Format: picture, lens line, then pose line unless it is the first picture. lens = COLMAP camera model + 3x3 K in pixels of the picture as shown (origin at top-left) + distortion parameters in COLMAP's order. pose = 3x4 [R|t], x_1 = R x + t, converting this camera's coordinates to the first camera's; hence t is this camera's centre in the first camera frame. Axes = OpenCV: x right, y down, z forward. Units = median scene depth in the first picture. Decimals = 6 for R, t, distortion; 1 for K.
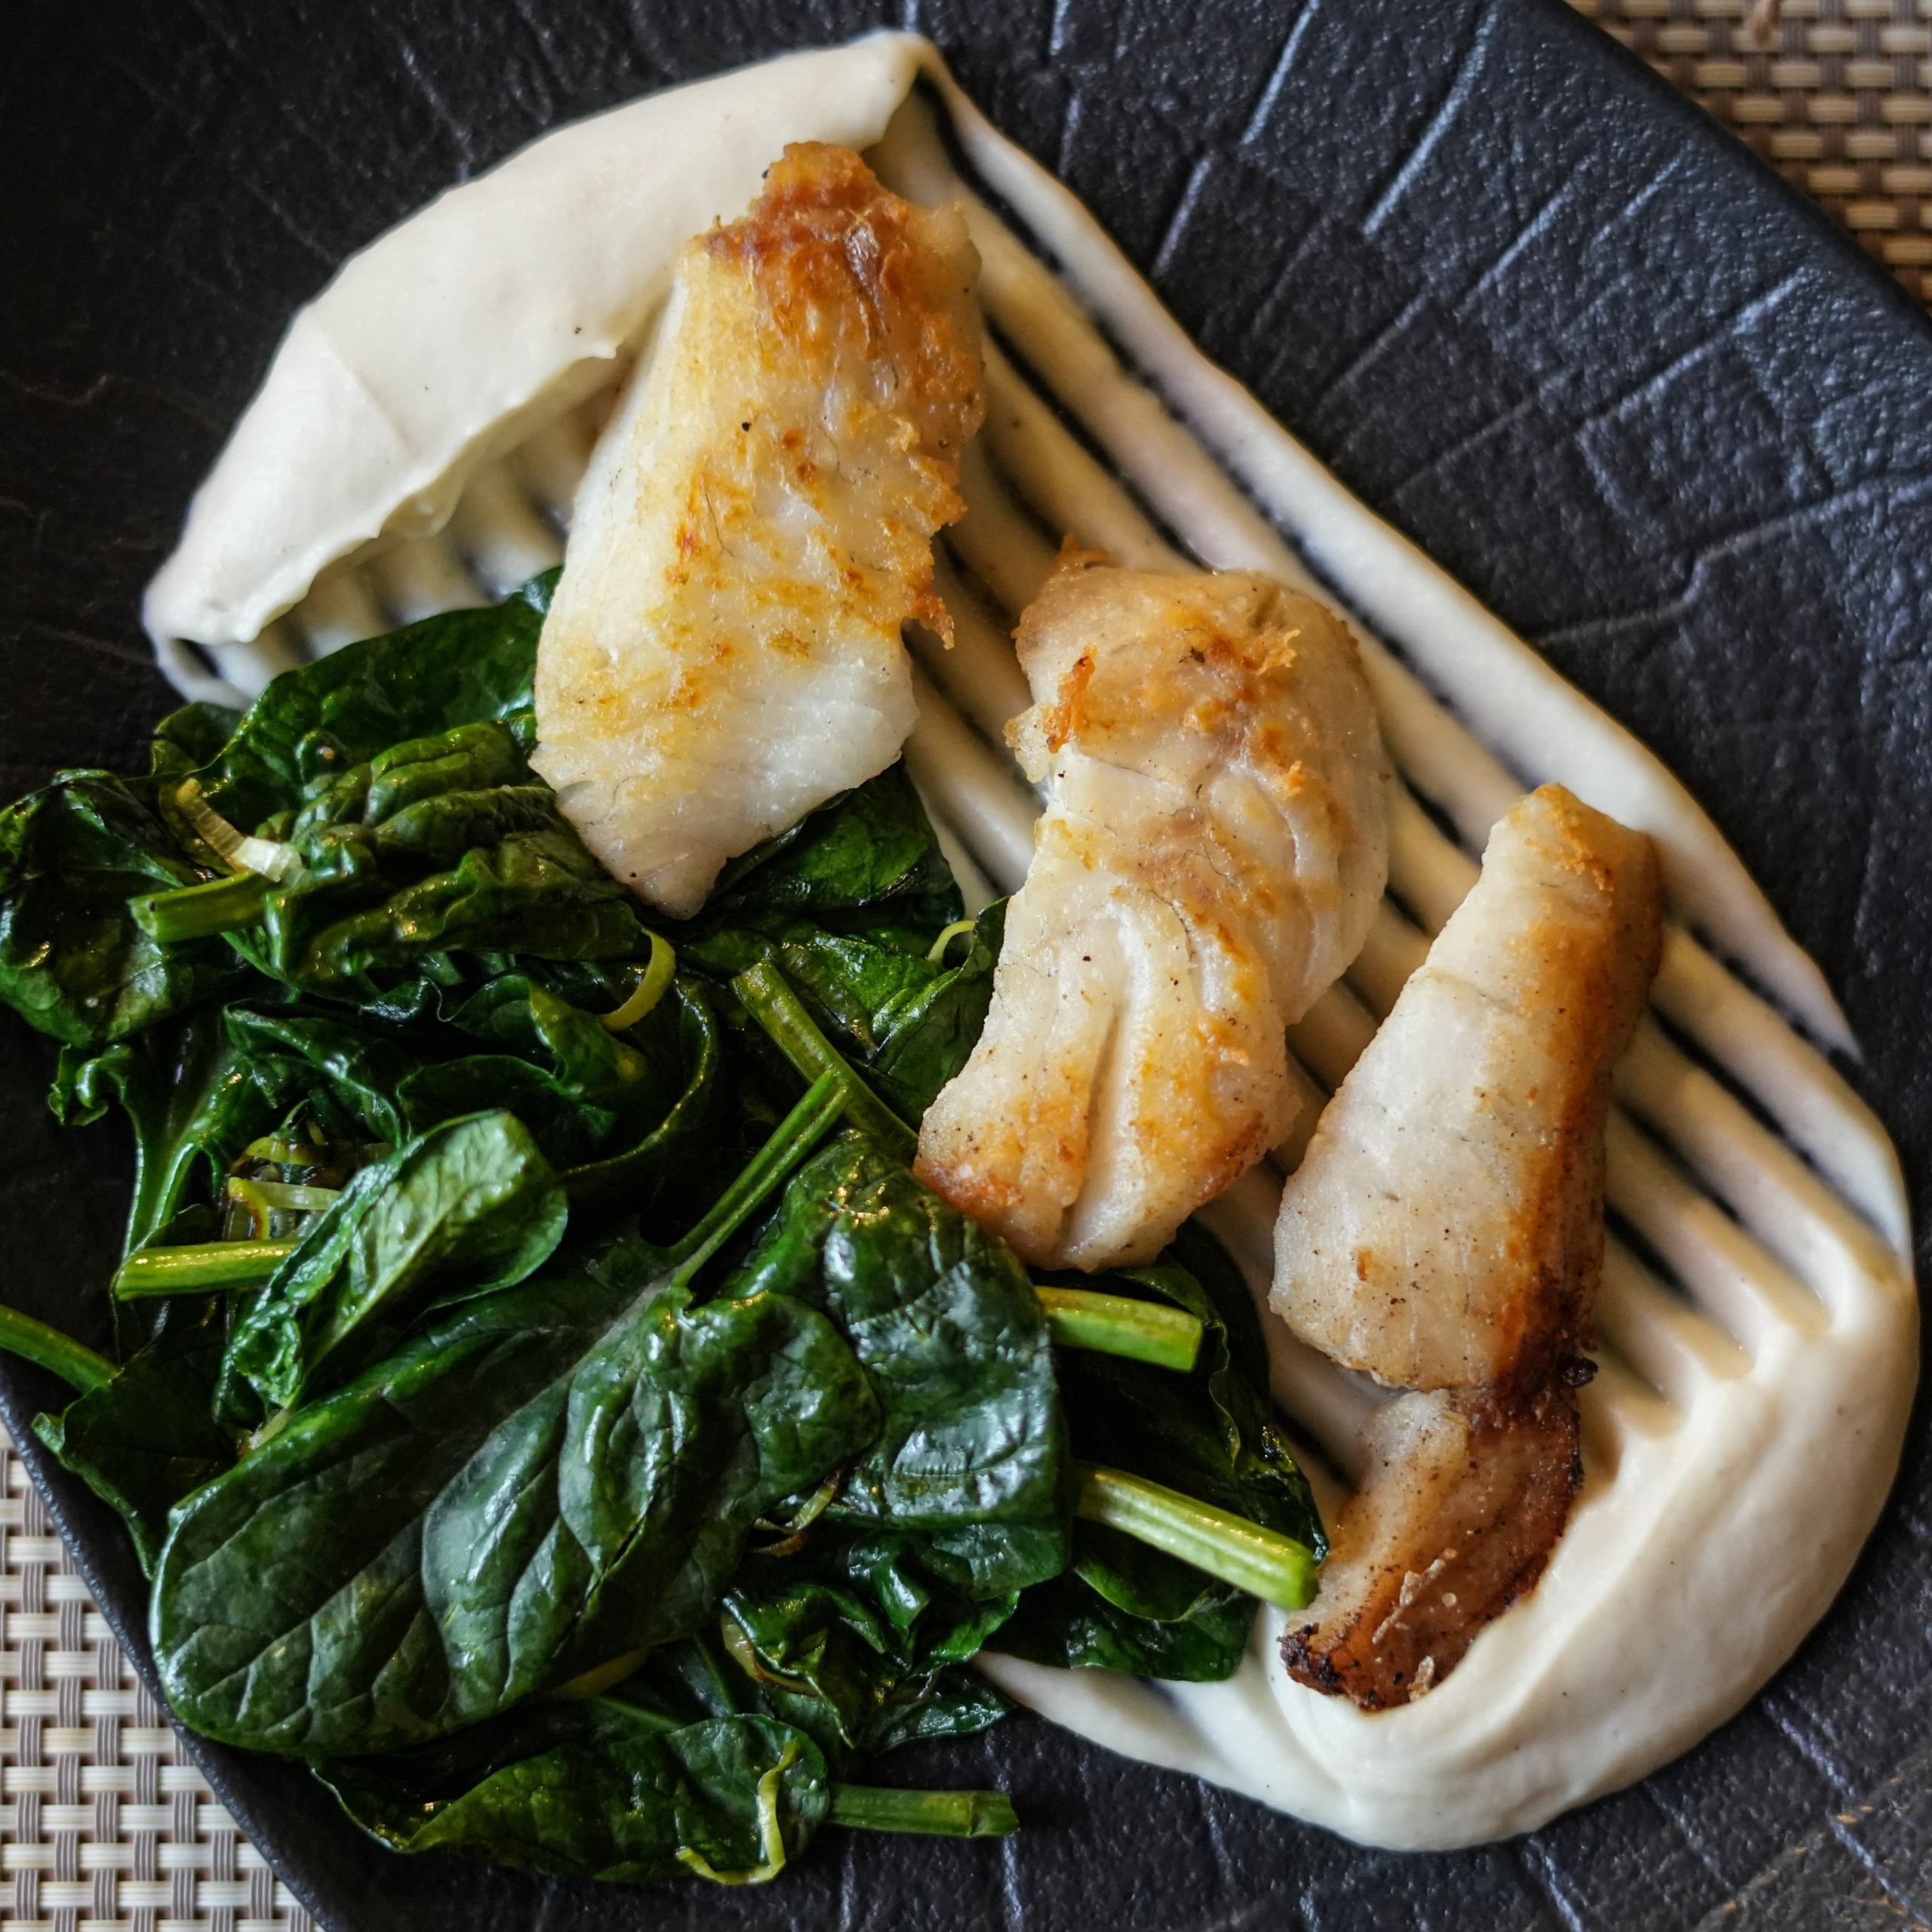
lens RADIAL K [[4377.8, 0, 1056.7], [0, 4377.8, 964.2], [0, 0, 1]] dist [-0.056567, -0.177245]
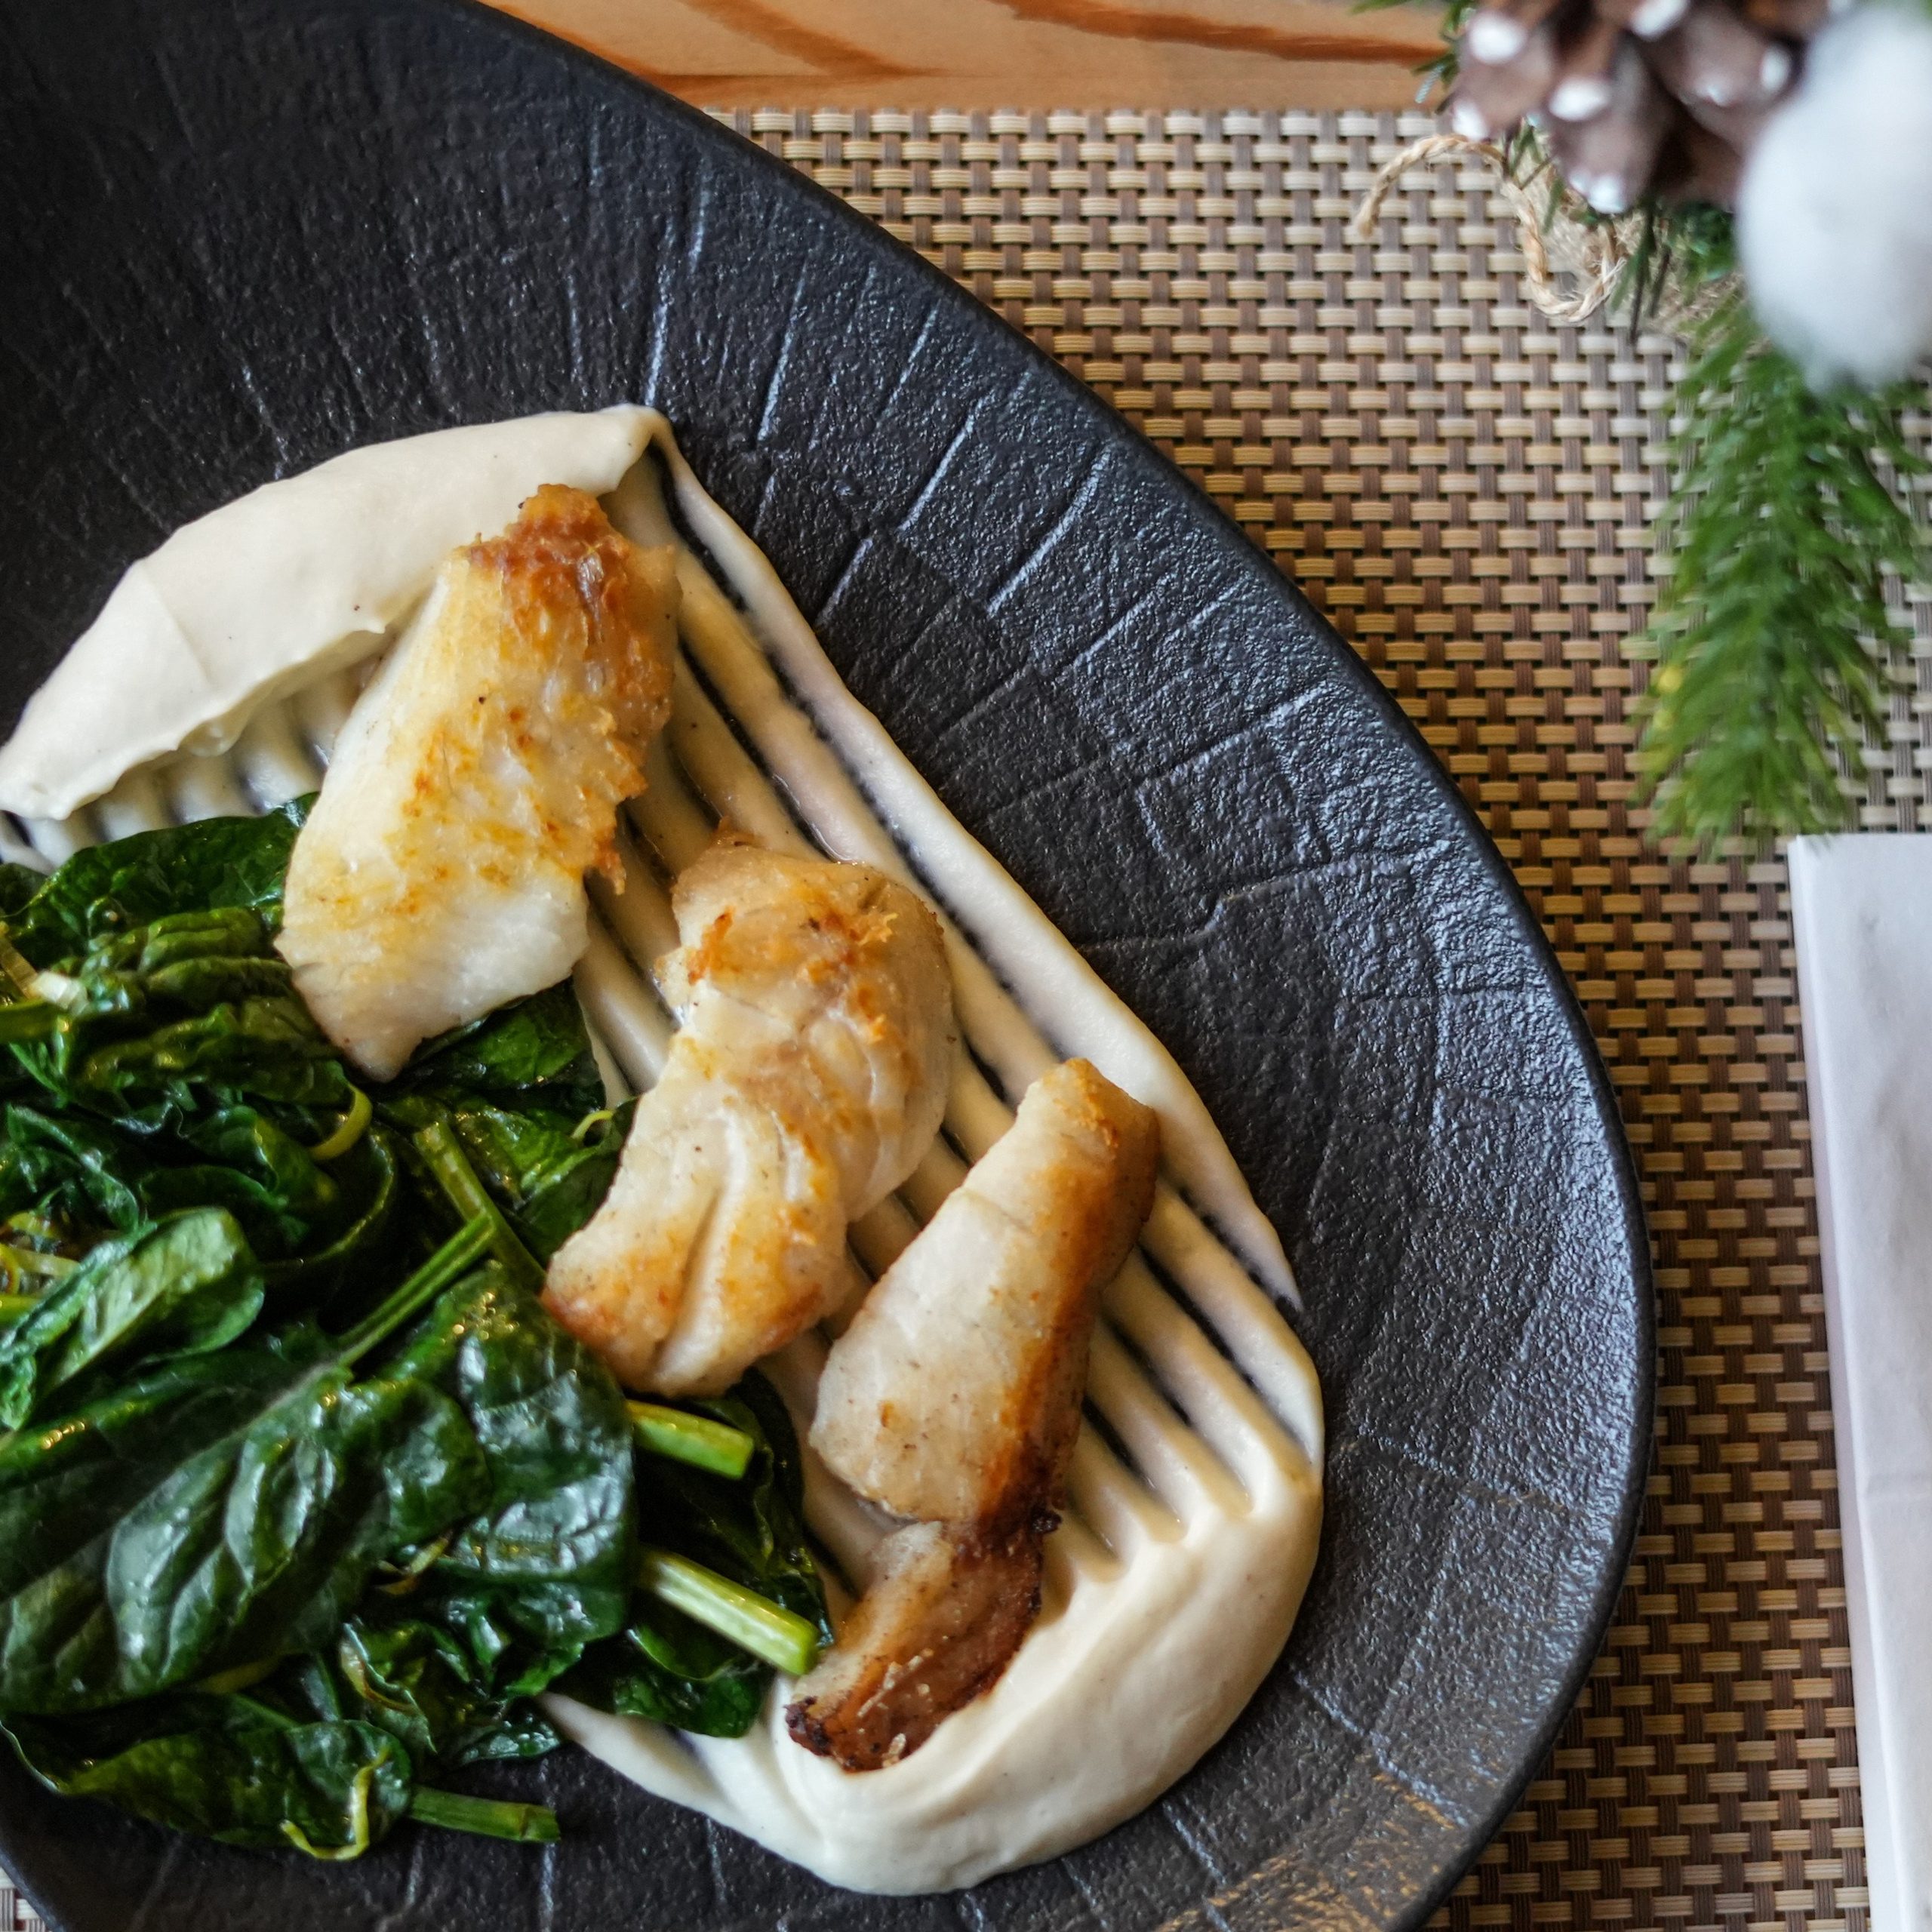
lens RADIAL K [[4377.8, 0, 1056.7], [0, 4377.8, 964.2], [0, 0, 1]] dist [-0.056567, -0.177245]
pose [[0.989498, 0.121981, 0.077558, 0.004905], [-0.115443, 0.989770, -0.083838, 0.039296], [-0.086991, 0.074004, 0.993457, -0.264143]]
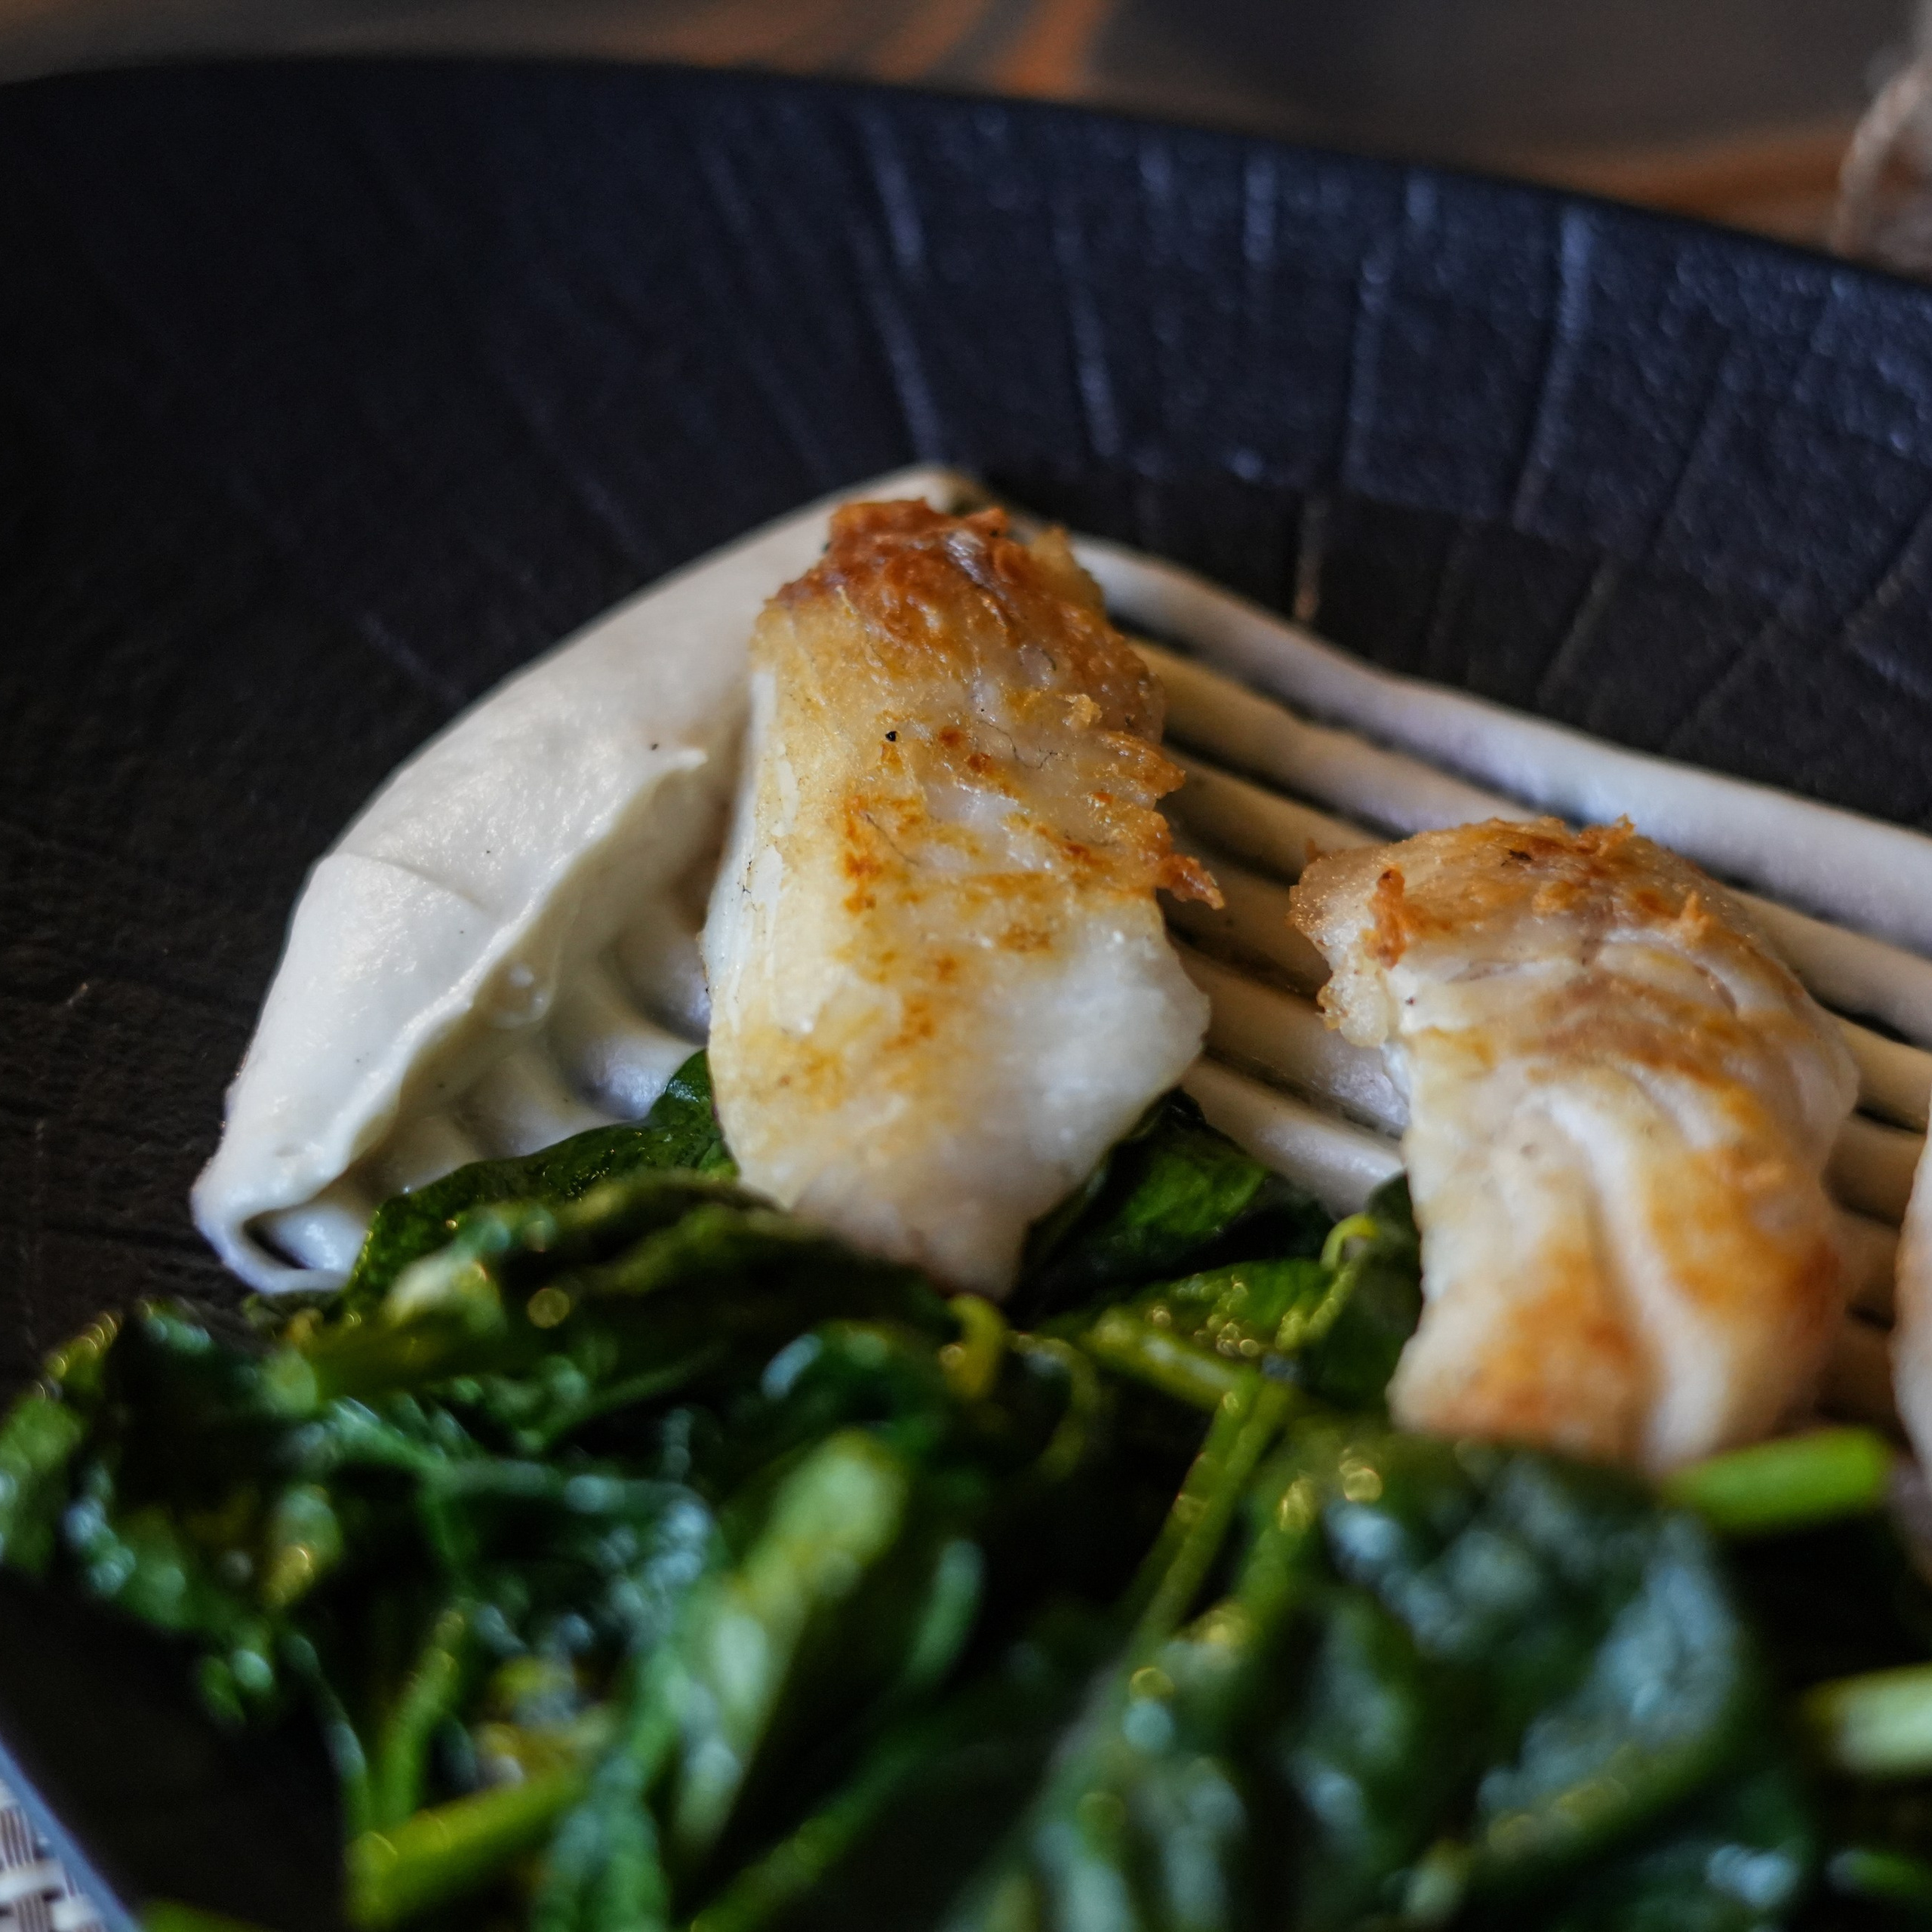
lens RADIAL K [[4415.0, 0, 1163.7], [0, 4415.0, 966.4], [0, 0, 1]] dist [-0.102408, -0.594867]
pose [[0.950927, -0.271668, 0.148105, -0.153135], [0.308962, 0.807755, -0.502070, 0.327193], [0.016764, 0.523191, 0.852051, 0.336155]]
